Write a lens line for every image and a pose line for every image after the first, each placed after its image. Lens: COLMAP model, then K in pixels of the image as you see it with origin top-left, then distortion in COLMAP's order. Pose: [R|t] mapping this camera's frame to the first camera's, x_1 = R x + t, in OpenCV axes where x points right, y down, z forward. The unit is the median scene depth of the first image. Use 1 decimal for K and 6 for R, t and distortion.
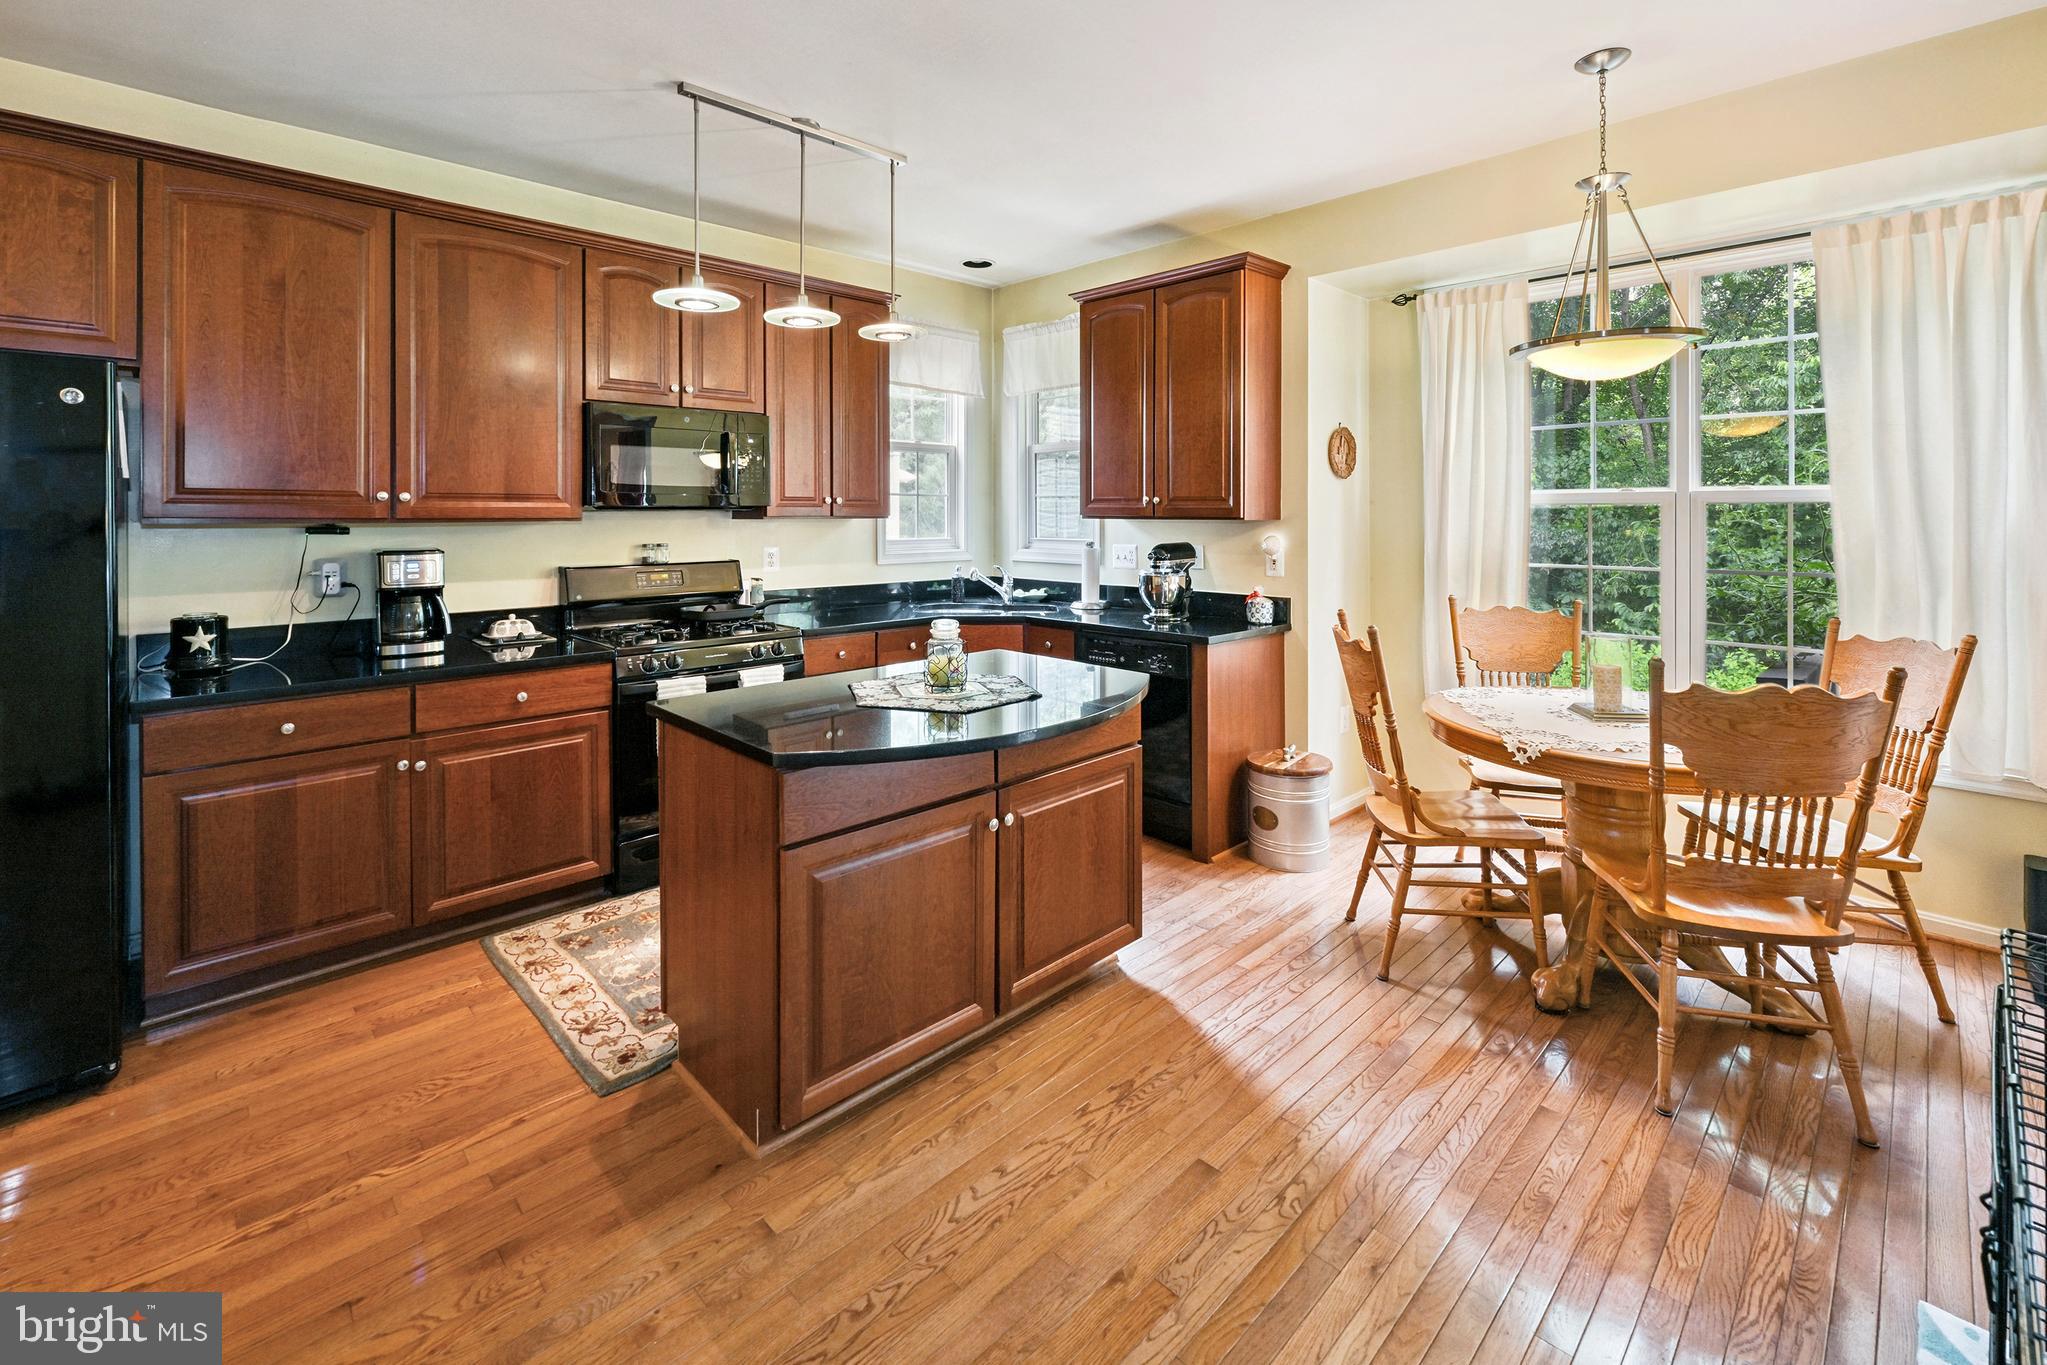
lens RADIAL K [[859.2, 0, 1001.3], [0, 859.2, 524.0], [0, 0, 1]] dist [-0.000775, -0.000012]
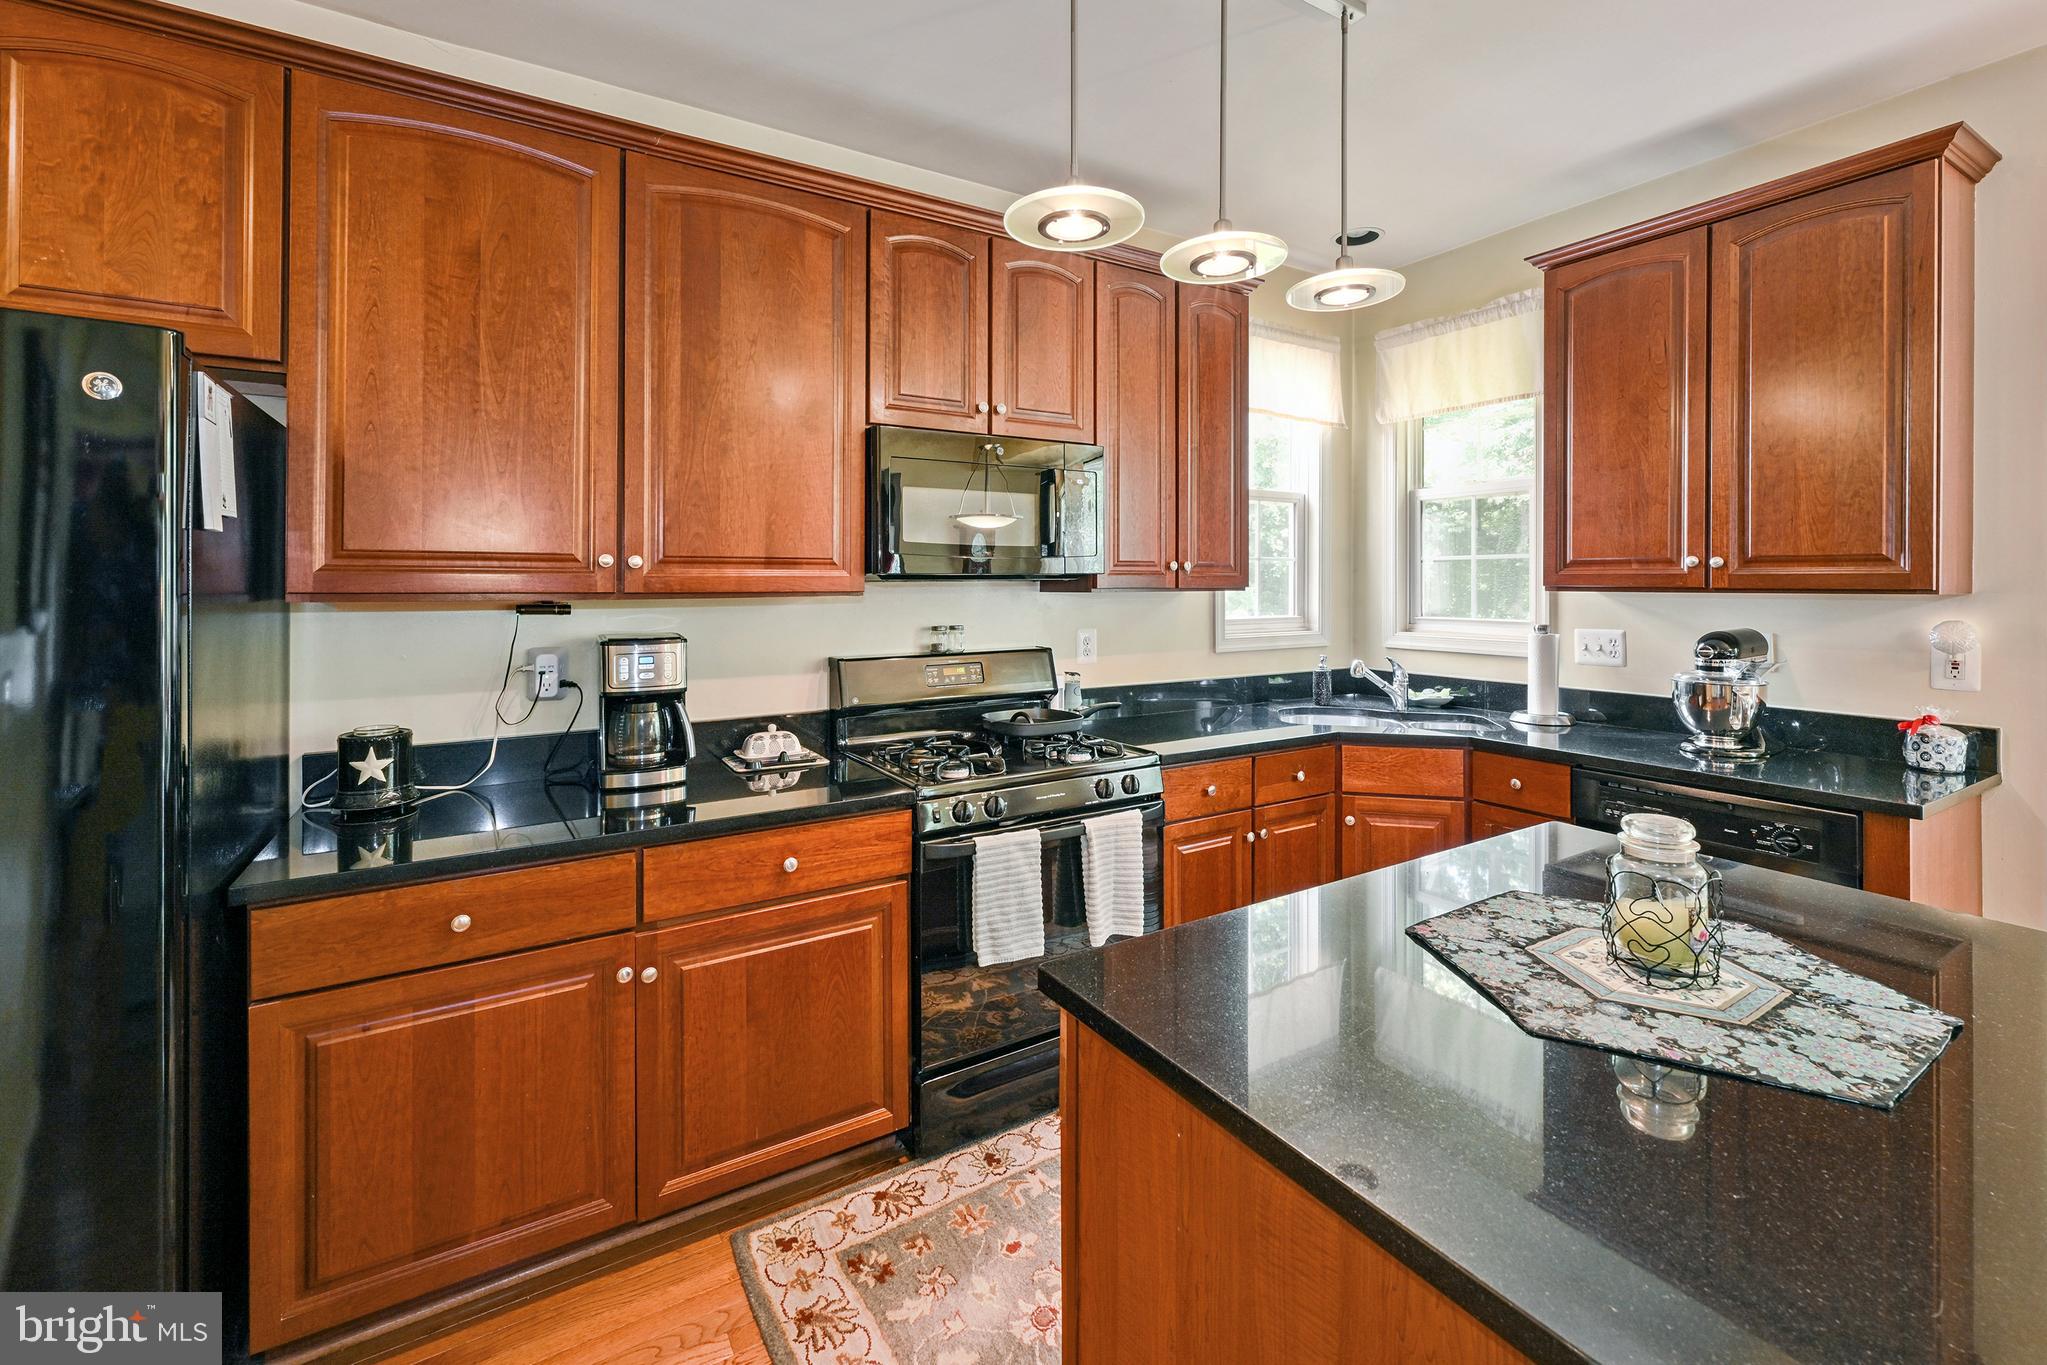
lens RADIAL K [[846.0, 0, 1021.3], [0, 846.0, 580.2], [0, 0, 1]] dist [-0.000396, -0.000030]
pose [[0.977659, -0.003001, -0.210177, -0.235739], [-0.000267, 0.999880, -0.015517, -0.006043], [0.210198, 0.015226, 0.977540, 0.380301]]
